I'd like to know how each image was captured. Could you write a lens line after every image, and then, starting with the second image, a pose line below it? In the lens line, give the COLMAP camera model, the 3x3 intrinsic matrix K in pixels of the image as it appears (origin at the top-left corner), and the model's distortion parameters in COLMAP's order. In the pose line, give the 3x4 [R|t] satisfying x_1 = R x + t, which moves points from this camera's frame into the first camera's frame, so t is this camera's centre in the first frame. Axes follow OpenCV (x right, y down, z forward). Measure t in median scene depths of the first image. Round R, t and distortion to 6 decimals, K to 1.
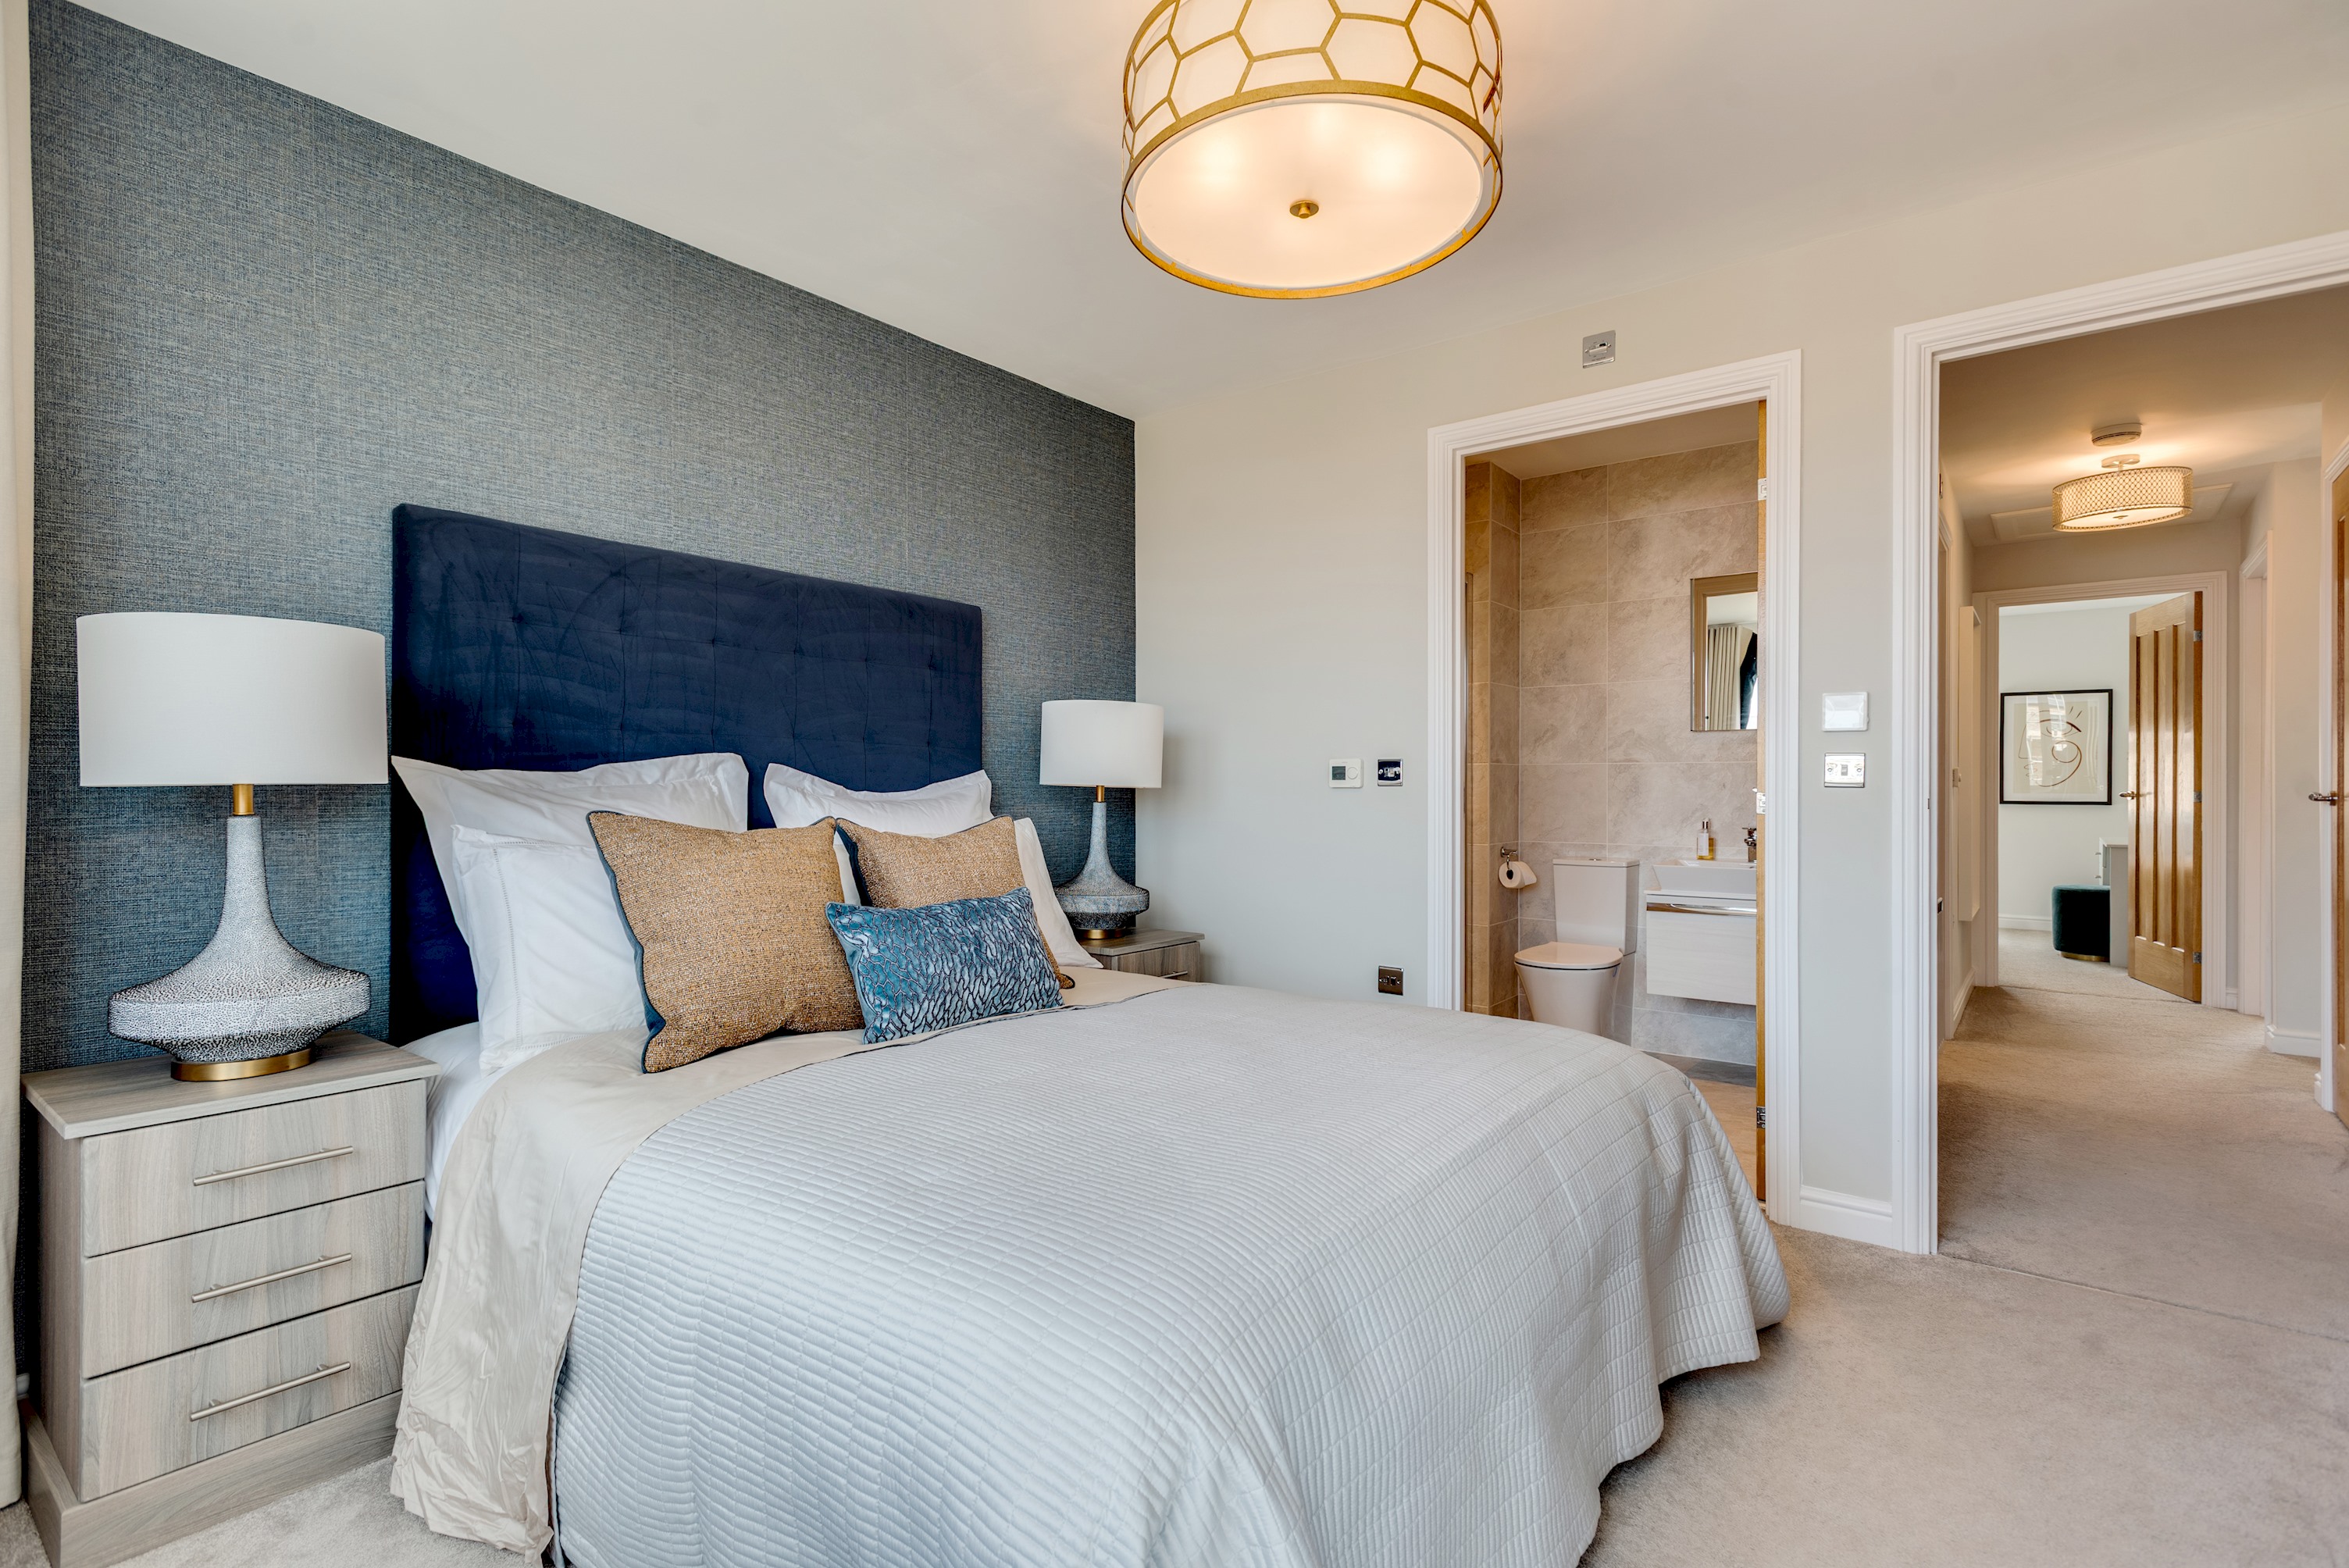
lens RADIAL K [[1115.0, 0, 1182.6], [0, 1115.0, 789.2], [0, 0, 1]] dist [0.009795, -0.000825]
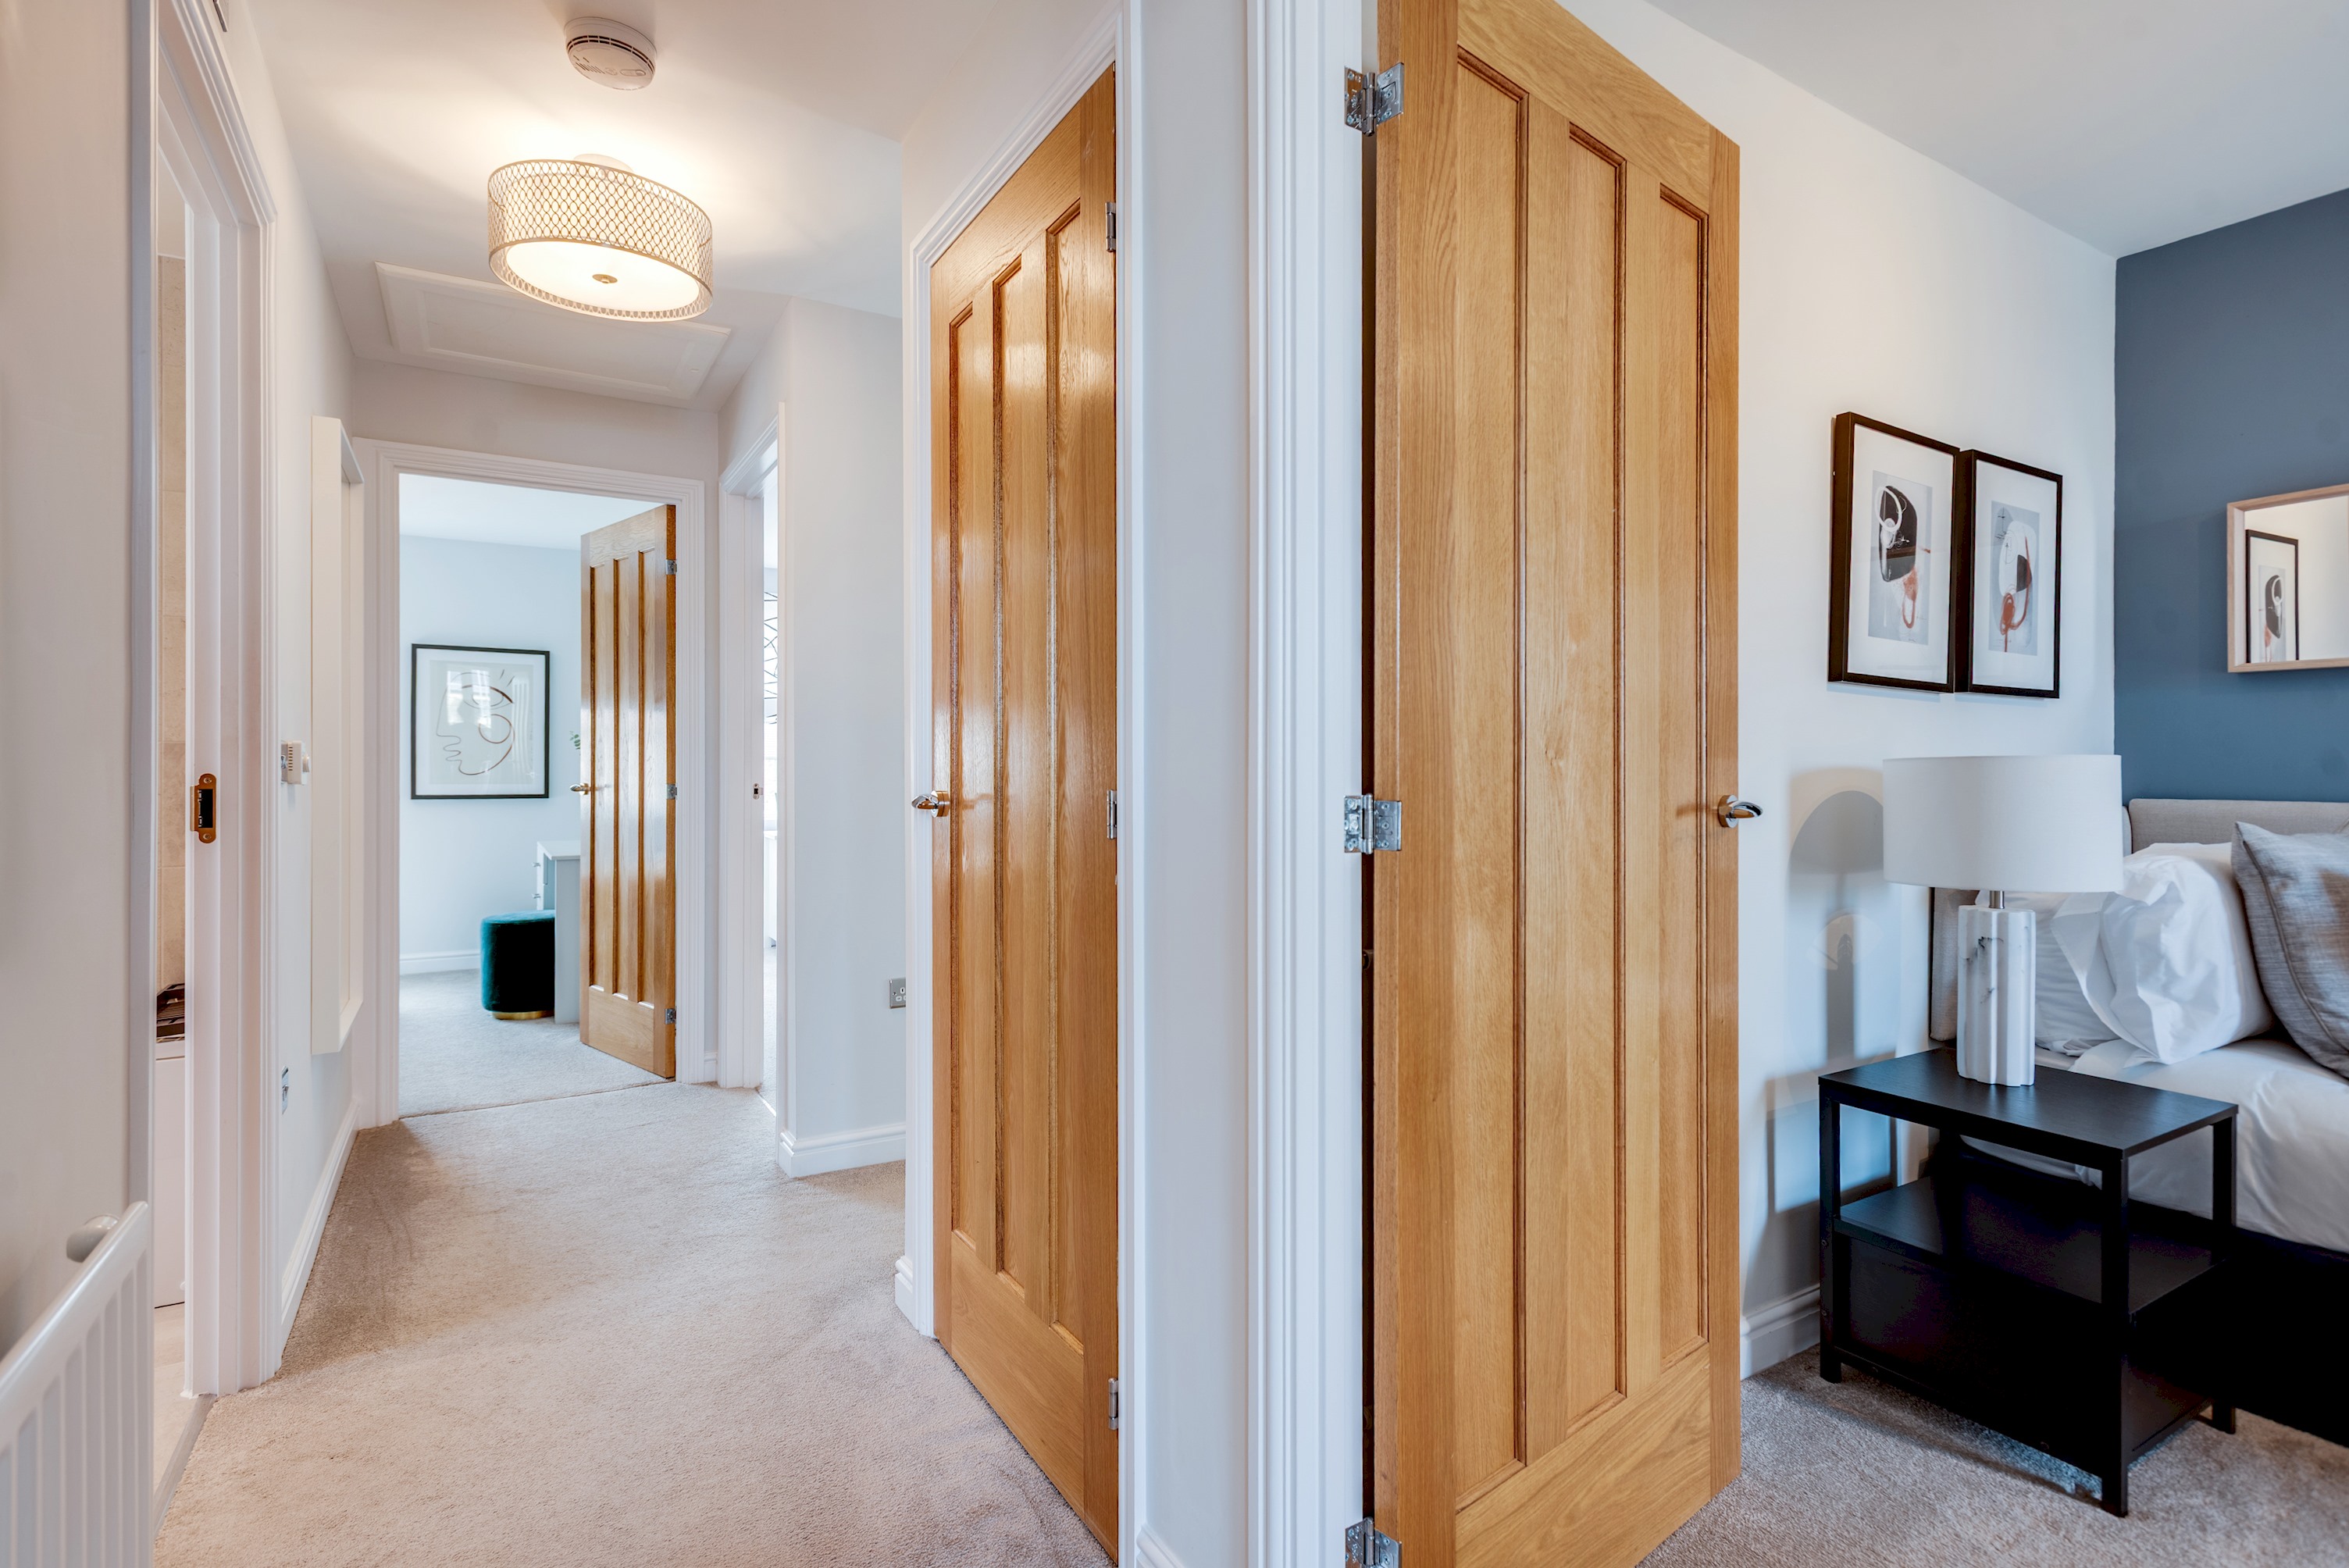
lens RADIAL K [[1122.9, 0, 1193.4], [0, 1122.9, 776.1], [0, 0, 1]] dist [-0.001147, -0.000846]
pose [[0.333033, -0.003052, 0.942910, 0.338430], [0.000157, 0.999995, 0.003181, -0.005339], [-0.942915, -0.000912, 0.333032, 0.445899]]
